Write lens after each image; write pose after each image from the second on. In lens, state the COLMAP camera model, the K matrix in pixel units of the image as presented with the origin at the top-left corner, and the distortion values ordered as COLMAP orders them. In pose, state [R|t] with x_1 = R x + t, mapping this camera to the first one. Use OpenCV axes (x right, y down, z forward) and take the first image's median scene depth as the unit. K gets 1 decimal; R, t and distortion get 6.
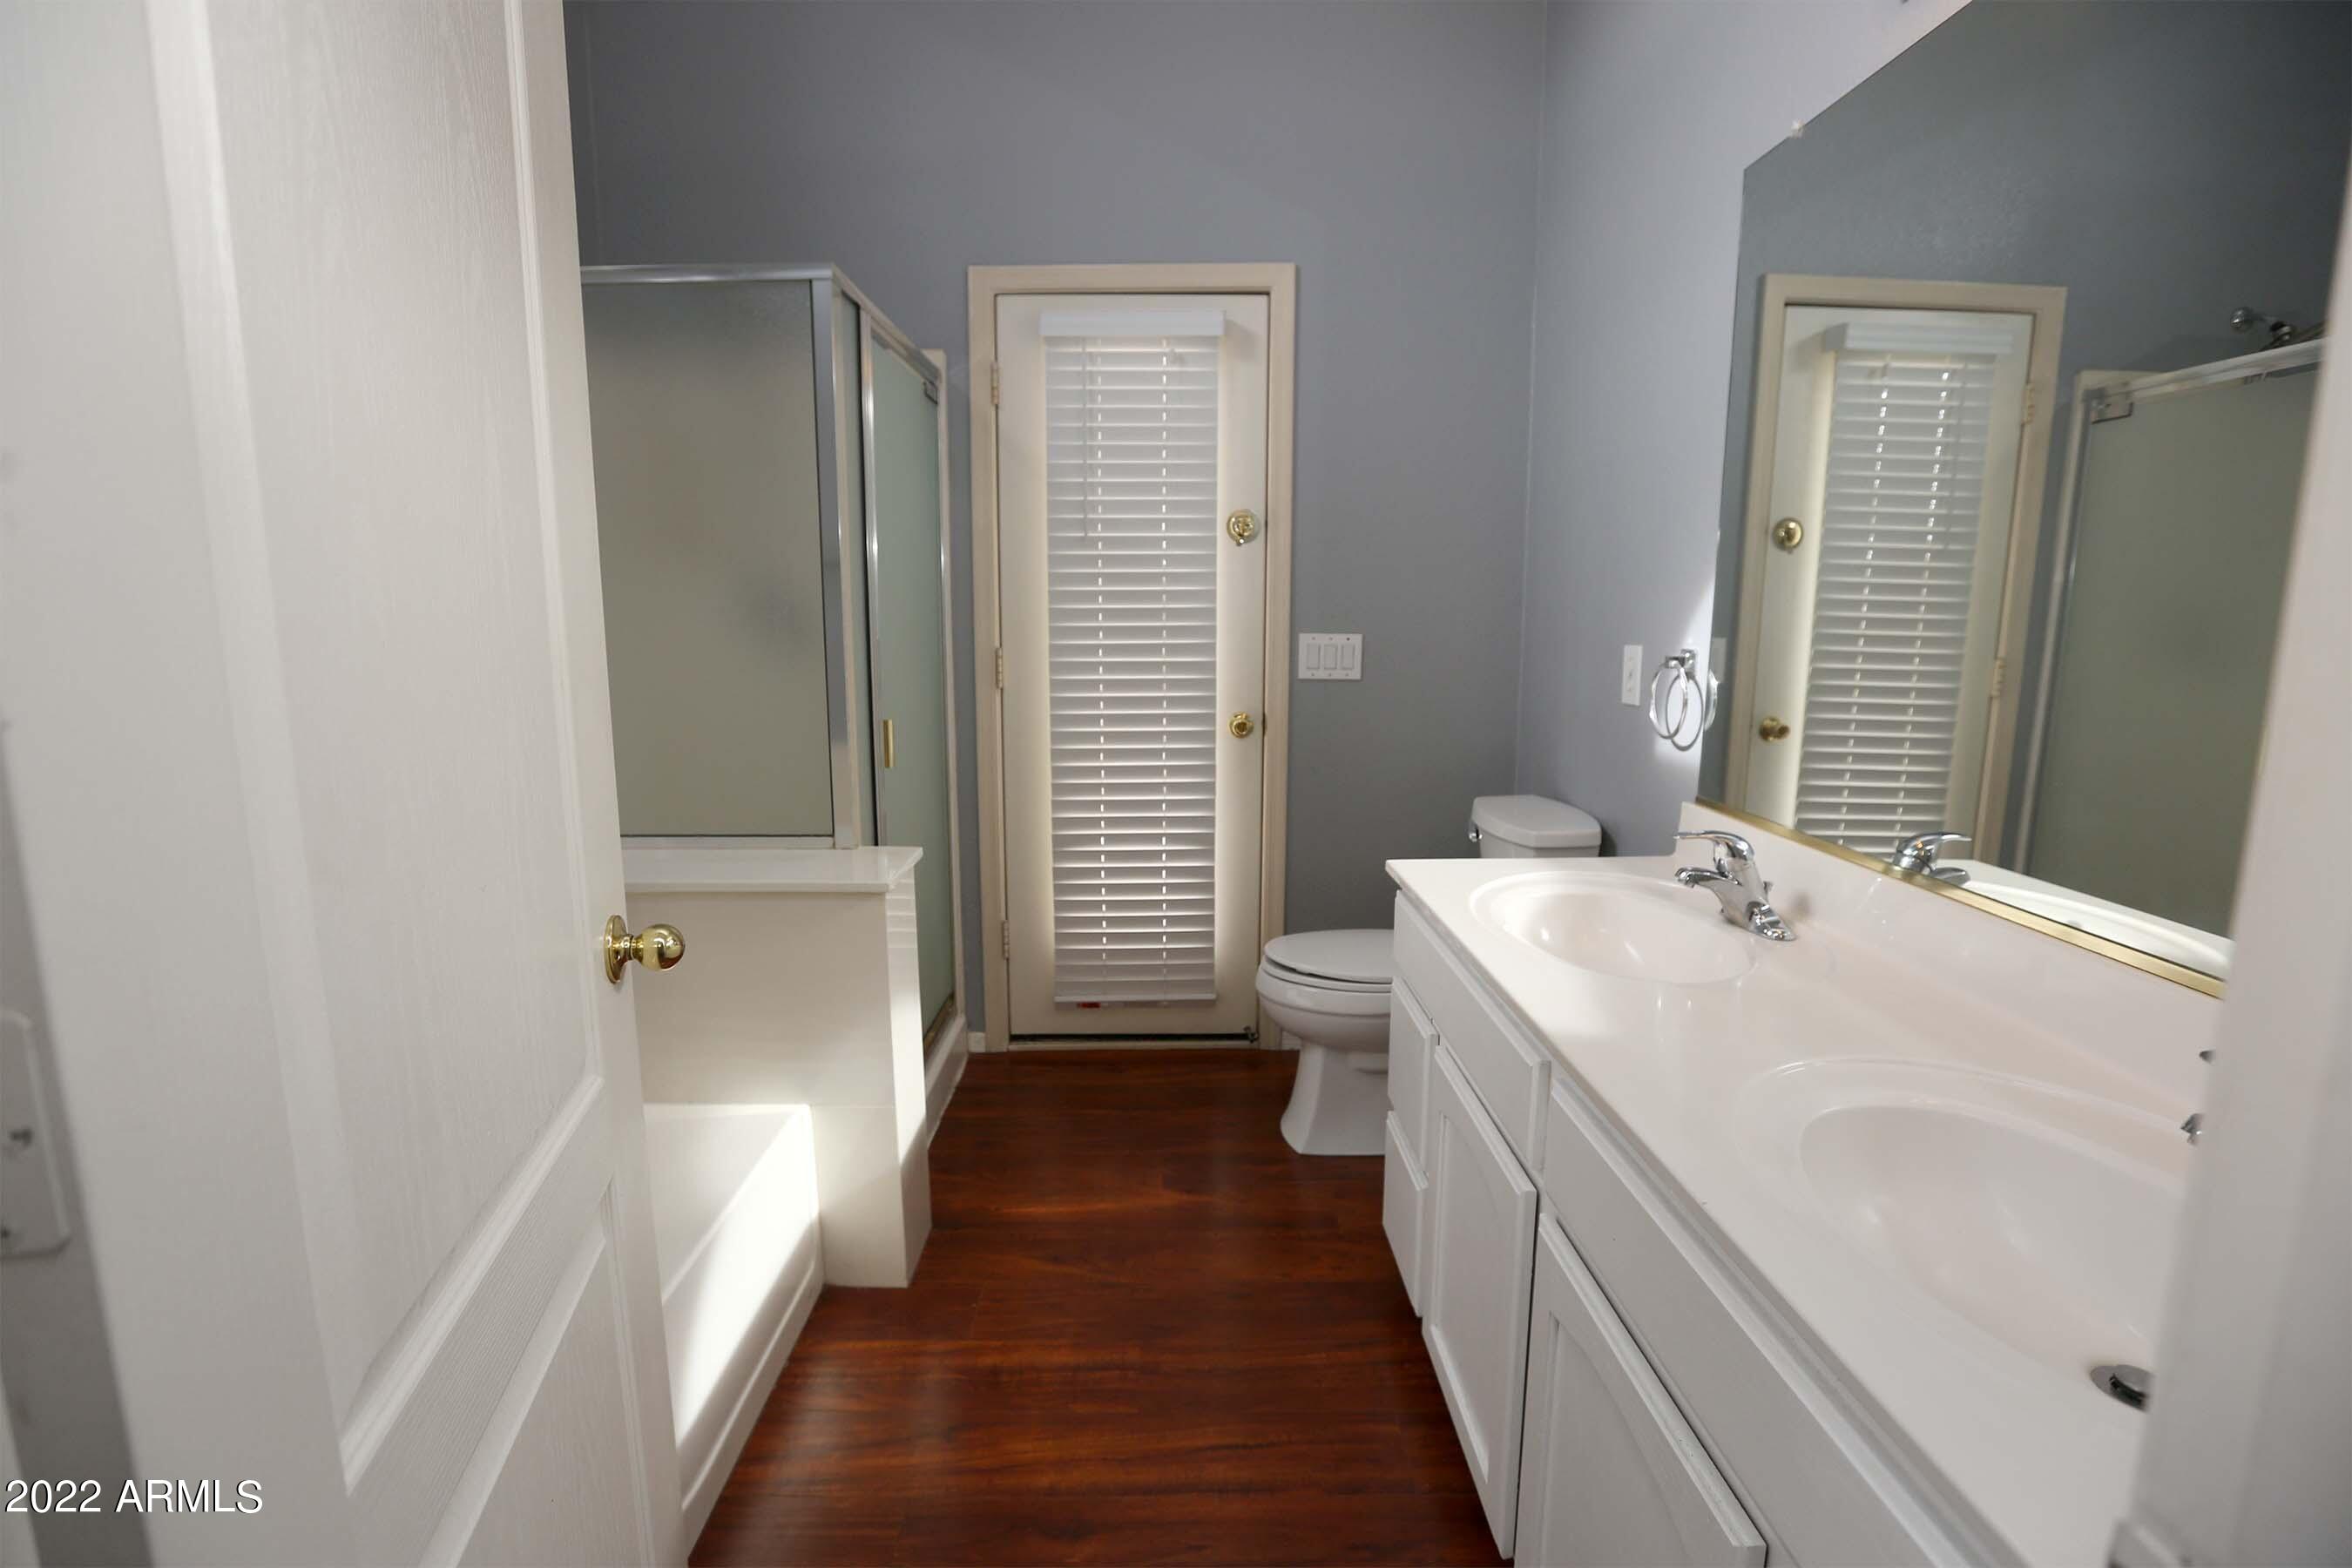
lens RADIAL K [[1080.0, 0, 1180.1], [0, 1080.0, 777.2], [0, 0, 1]] dist [-0.076394, 0.042888]
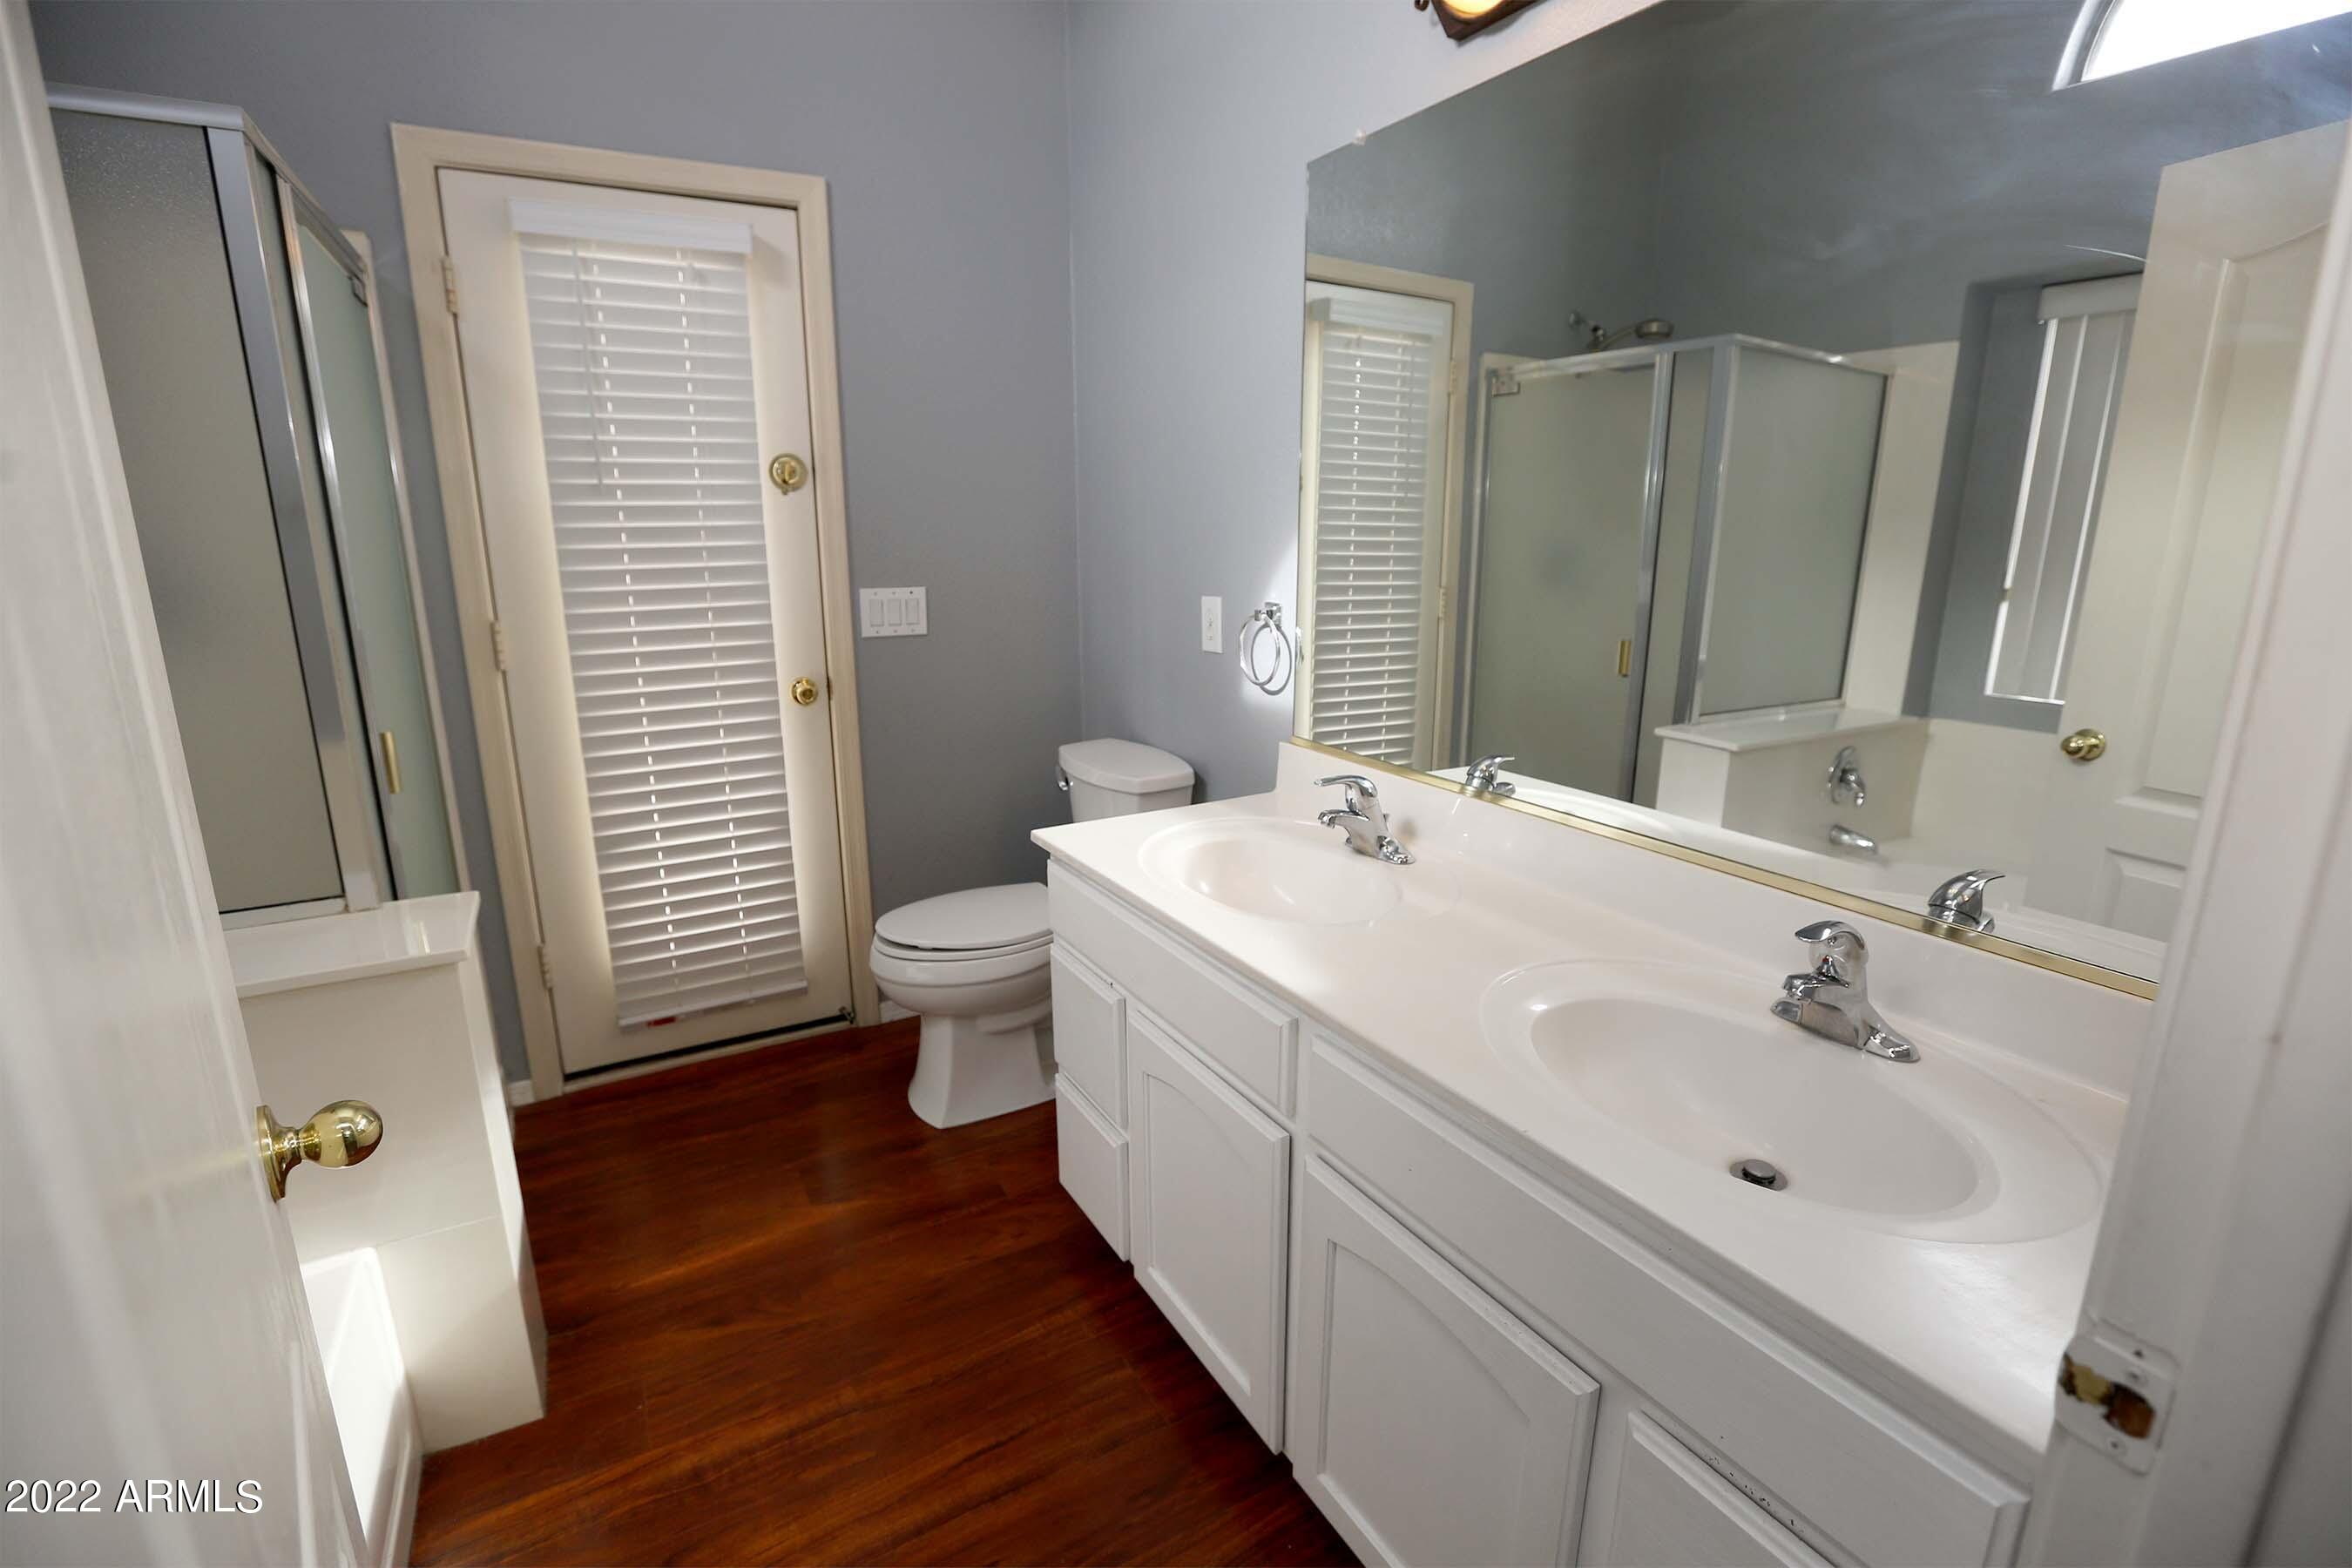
lens RADIAL K [[1072.0, 0, 1173.9], [0, 1072.0, 773.5], [0, 0, 1]] dist [-0.058938, 0.024784]
pose [[0.872954, -0.114580, 0.474154, -0.112500], [0.078142, 0.992316, 0.095931, -0.042930], [-0.481502, -0.046692, 0.875200, 0.052316]]
